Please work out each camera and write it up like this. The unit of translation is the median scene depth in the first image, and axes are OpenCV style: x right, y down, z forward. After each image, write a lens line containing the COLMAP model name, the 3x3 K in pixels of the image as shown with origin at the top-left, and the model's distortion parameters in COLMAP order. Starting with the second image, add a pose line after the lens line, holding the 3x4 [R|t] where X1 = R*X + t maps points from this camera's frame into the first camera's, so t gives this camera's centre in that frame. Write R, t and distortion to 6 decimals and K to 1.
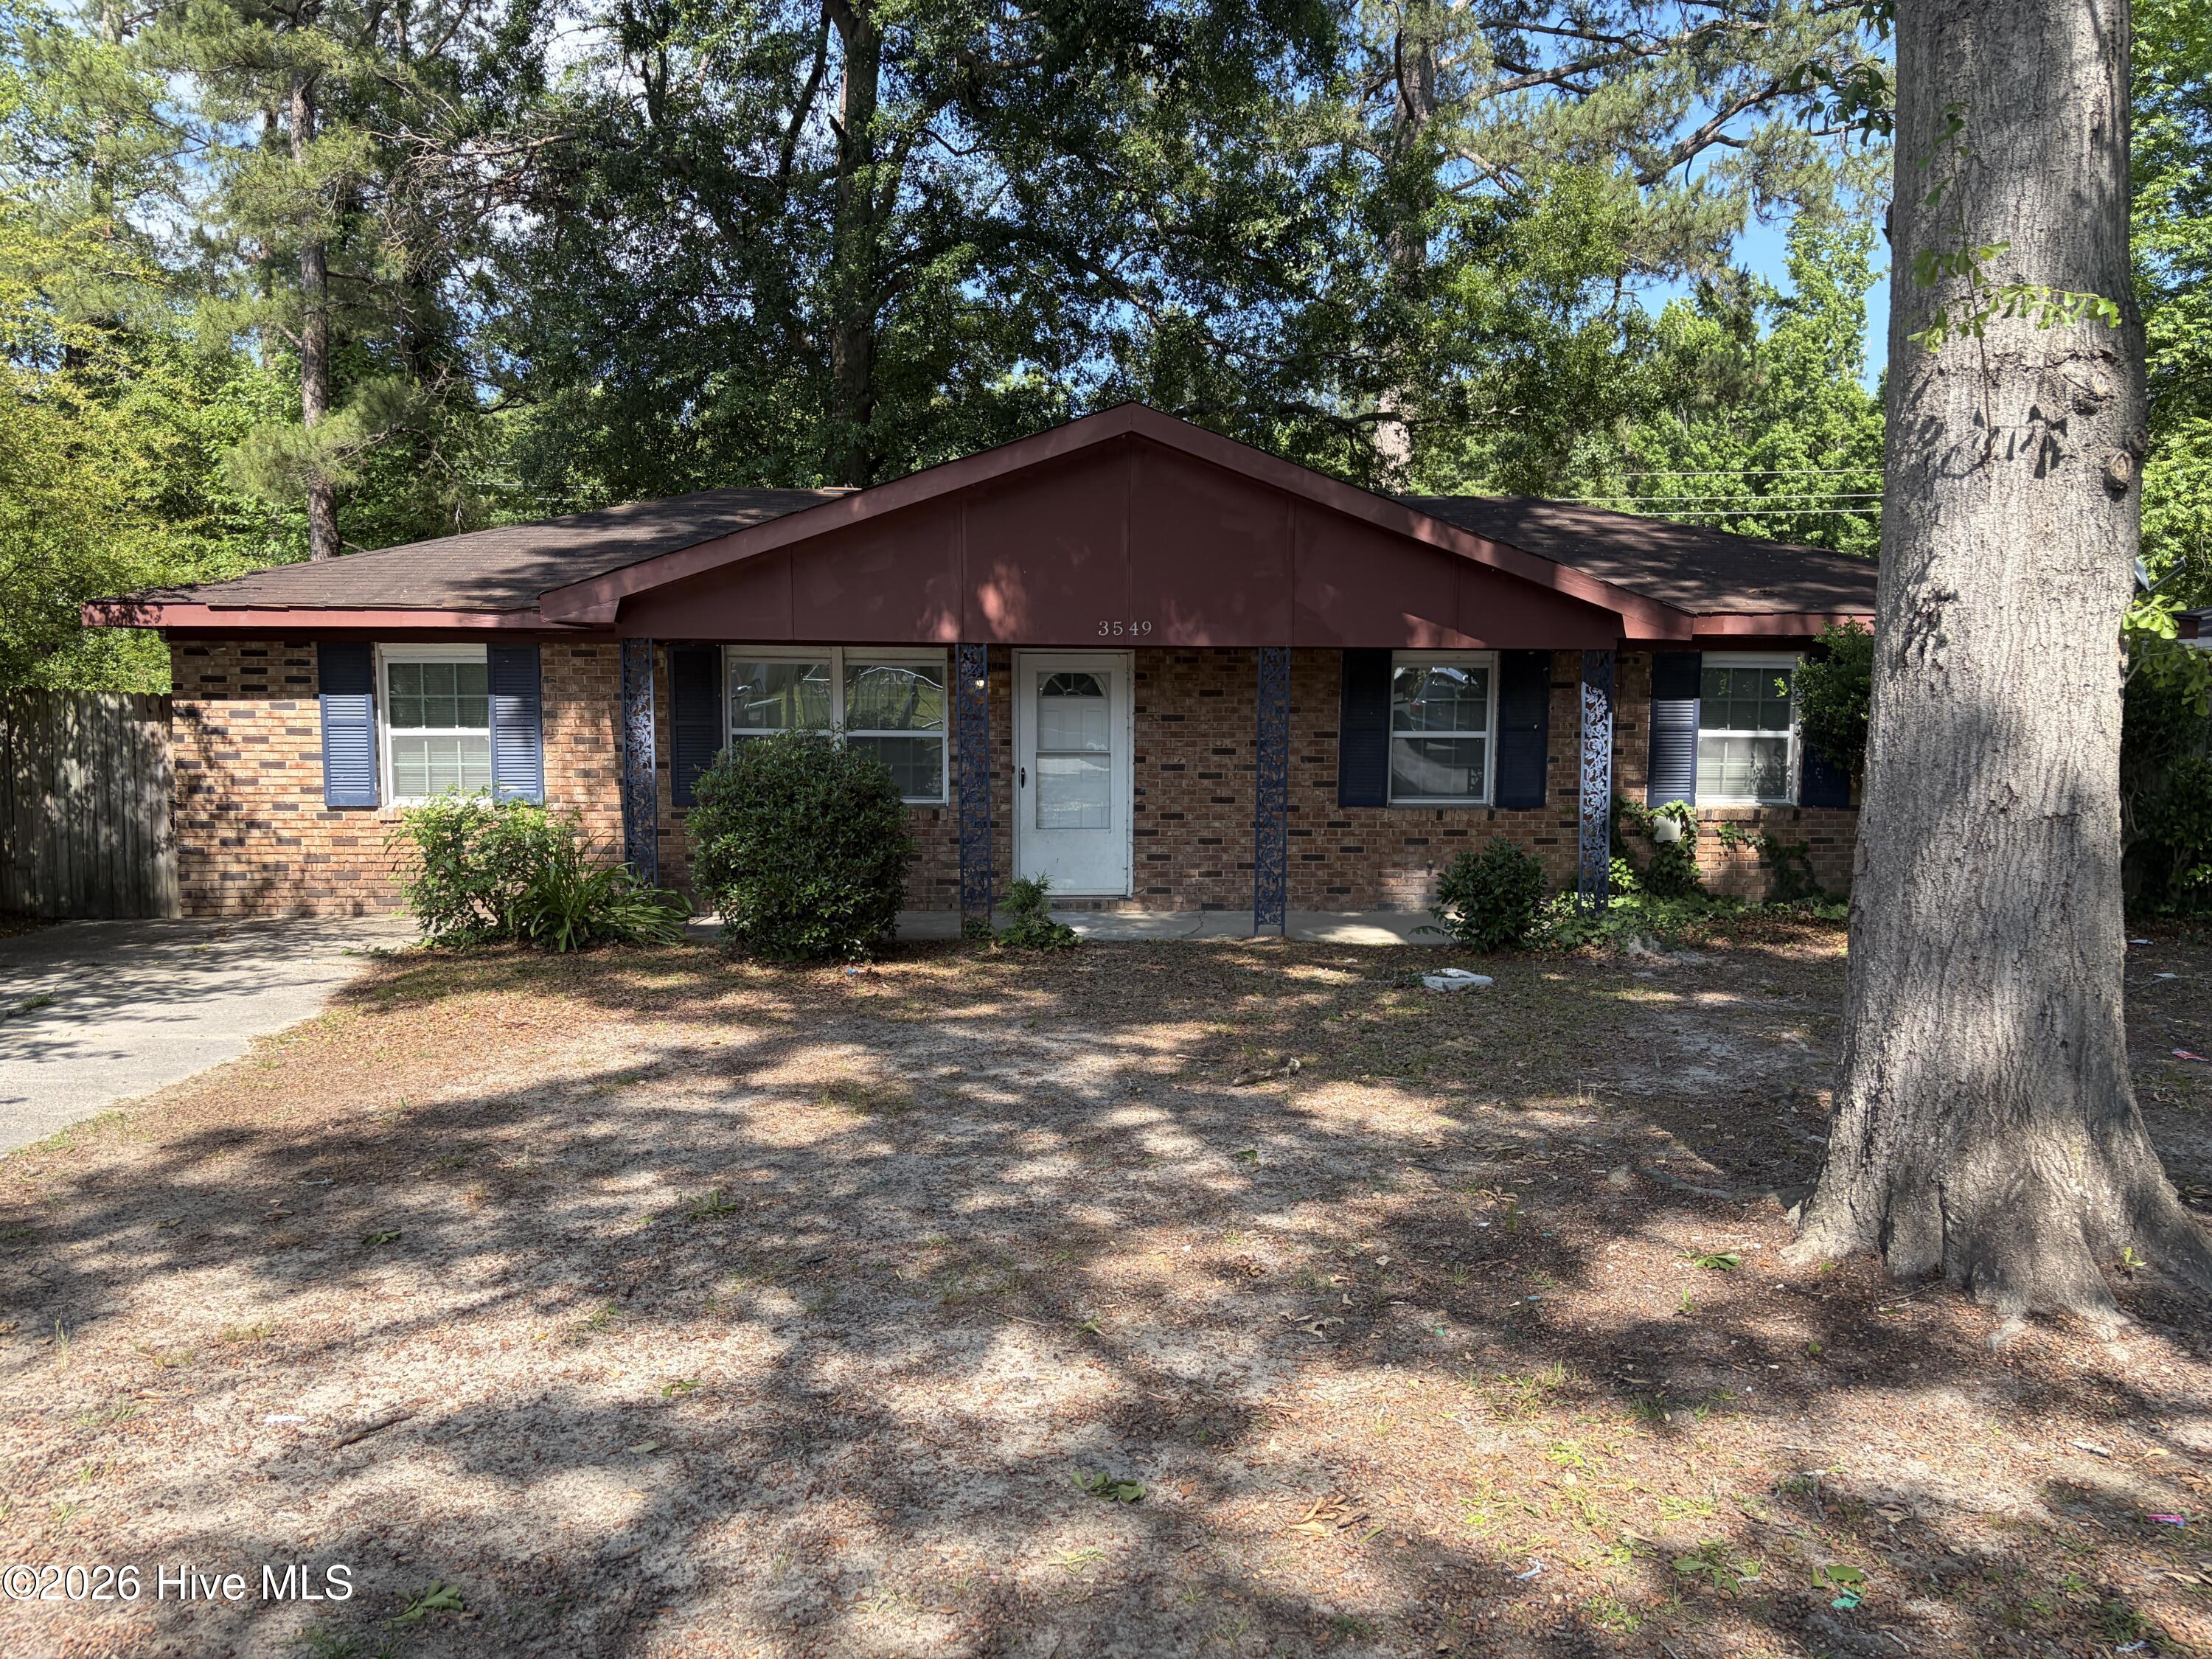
lens RADIAL K [[1663.5, 0, 1109.8], [0, 1663.5, 823.6], [0, 0, 1]] dist [0.045326, -0.045637]
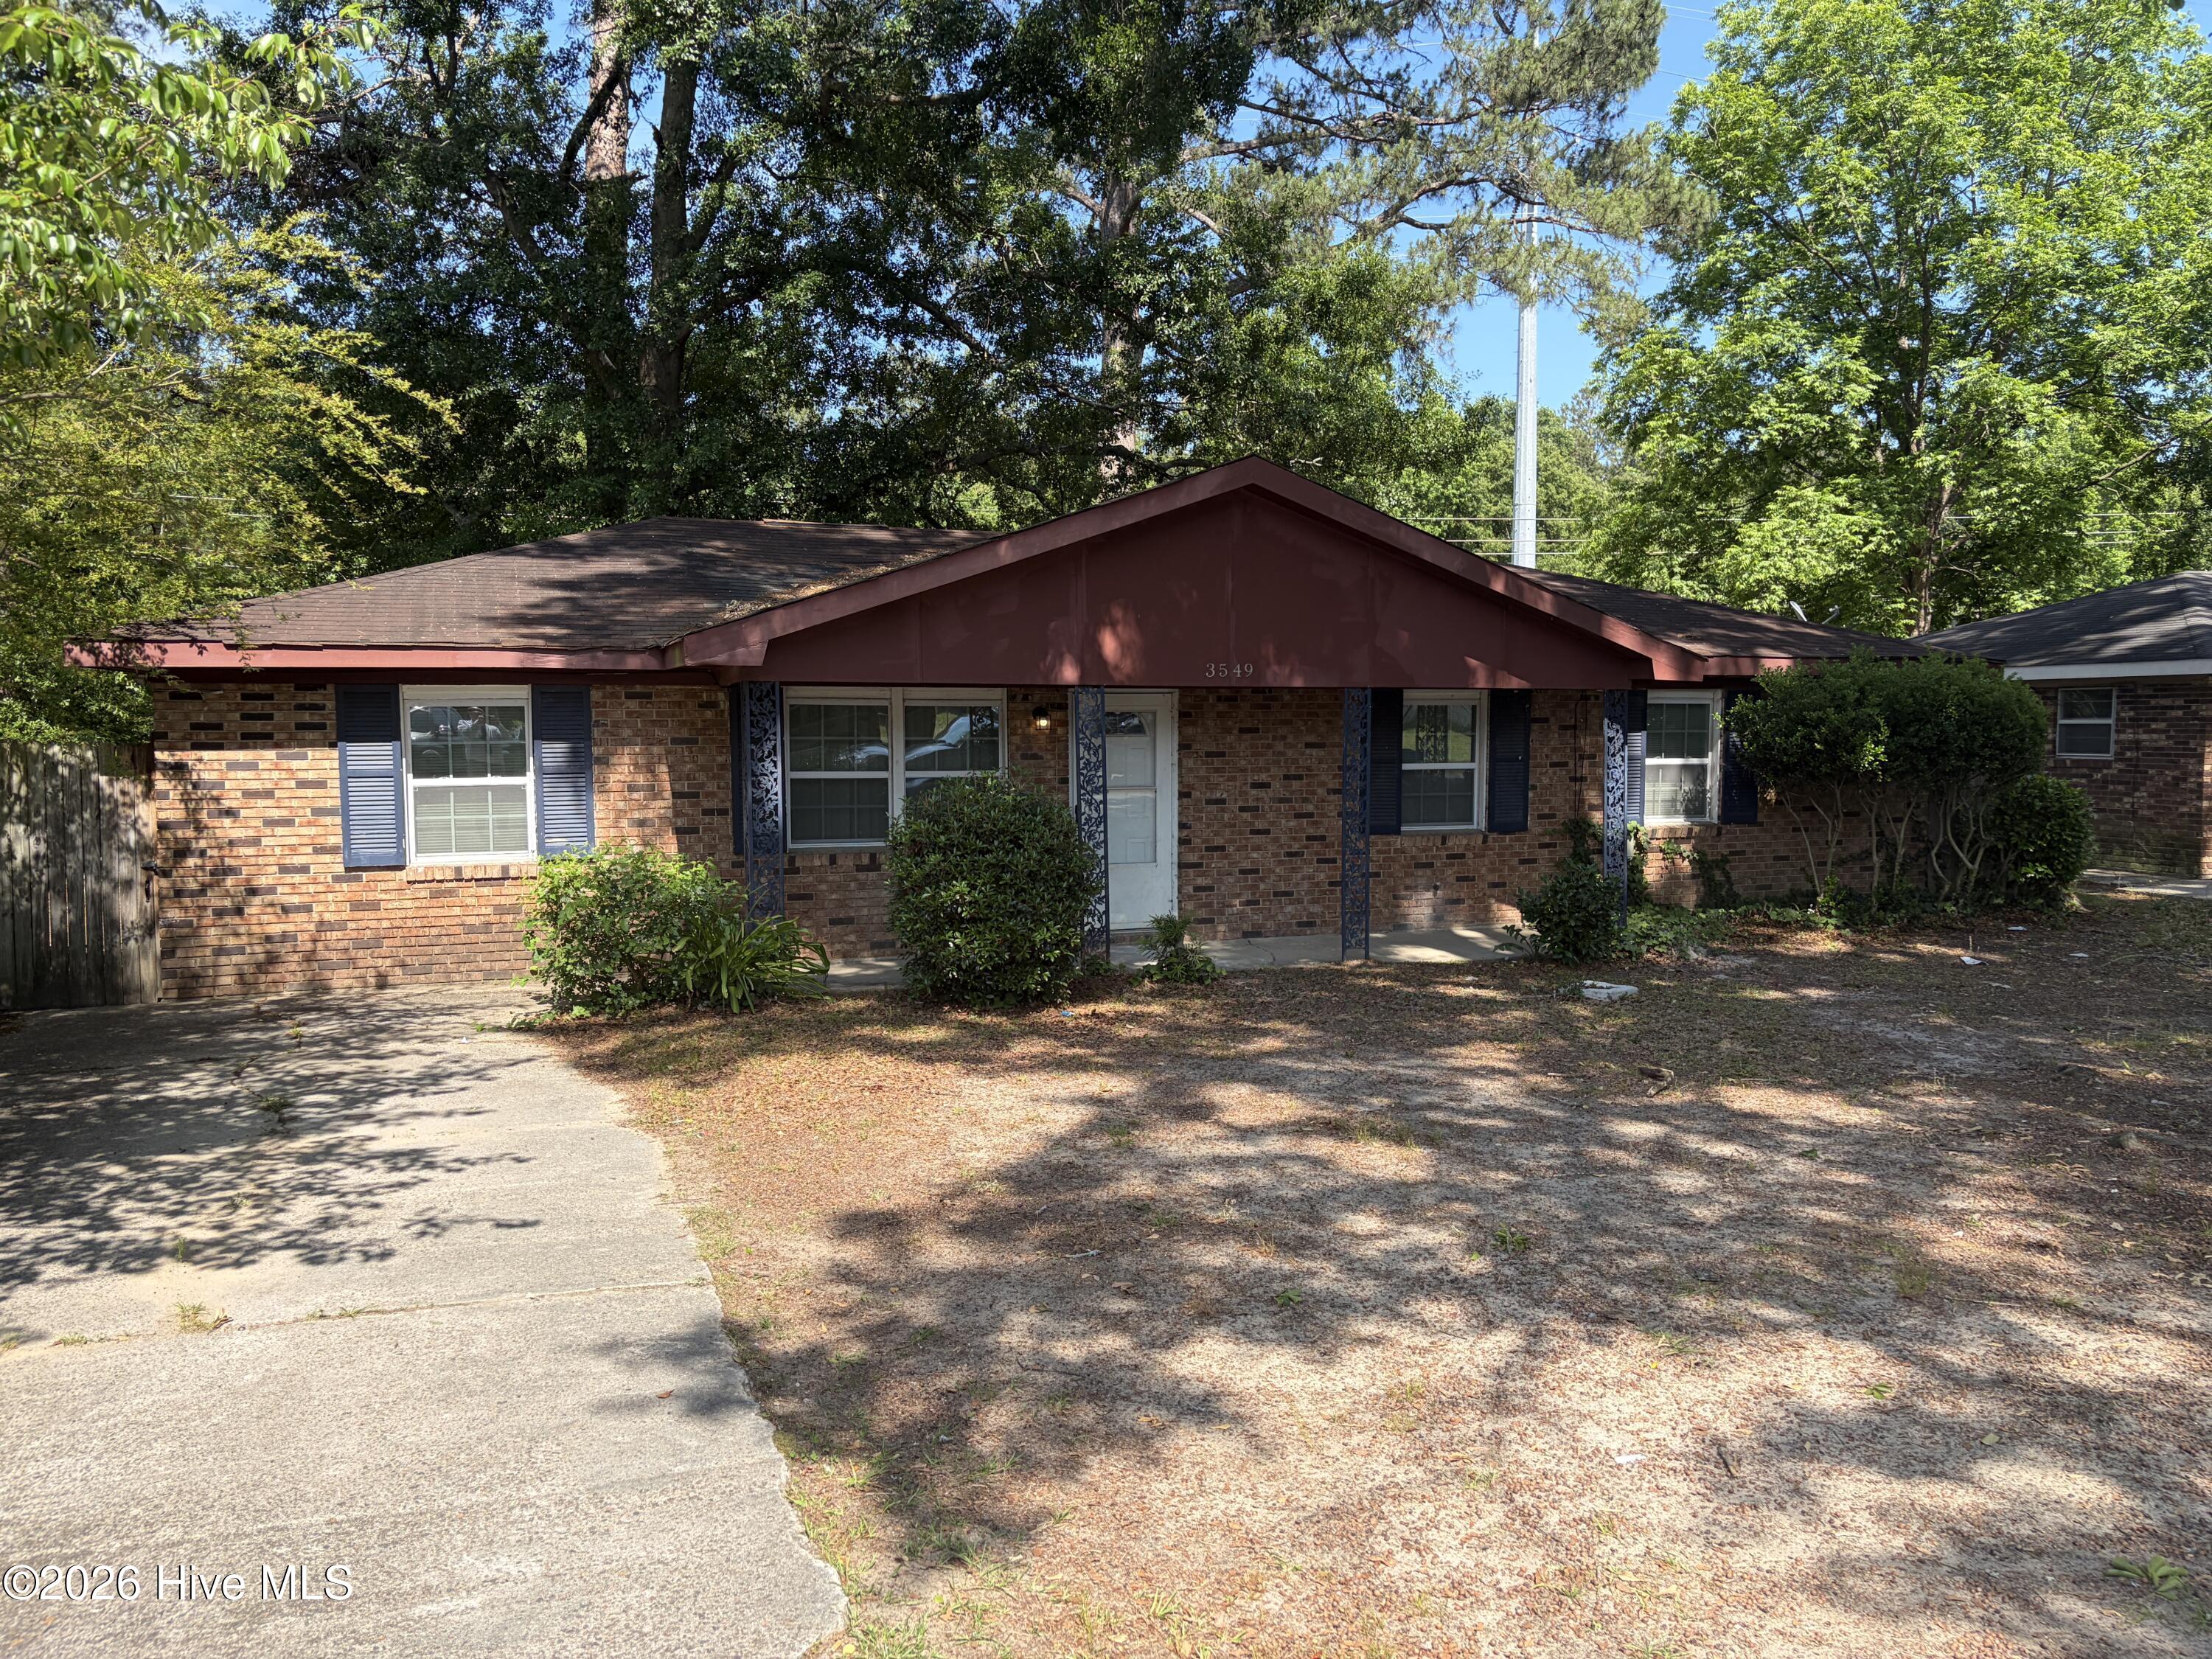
lens RADIAL K [[1663.5, 0, 1100.5], [0, 1663.5, 813.9], [0, 0, 1]] dist [0.045326, -0.045637]
pose [[0.956102, -0.024837, 0.291978, -0.367155], [0.030561, 0.999420, -0.015056, -0.014075], [-0.291435, 0.023318, 0.956306, 0.028967]]
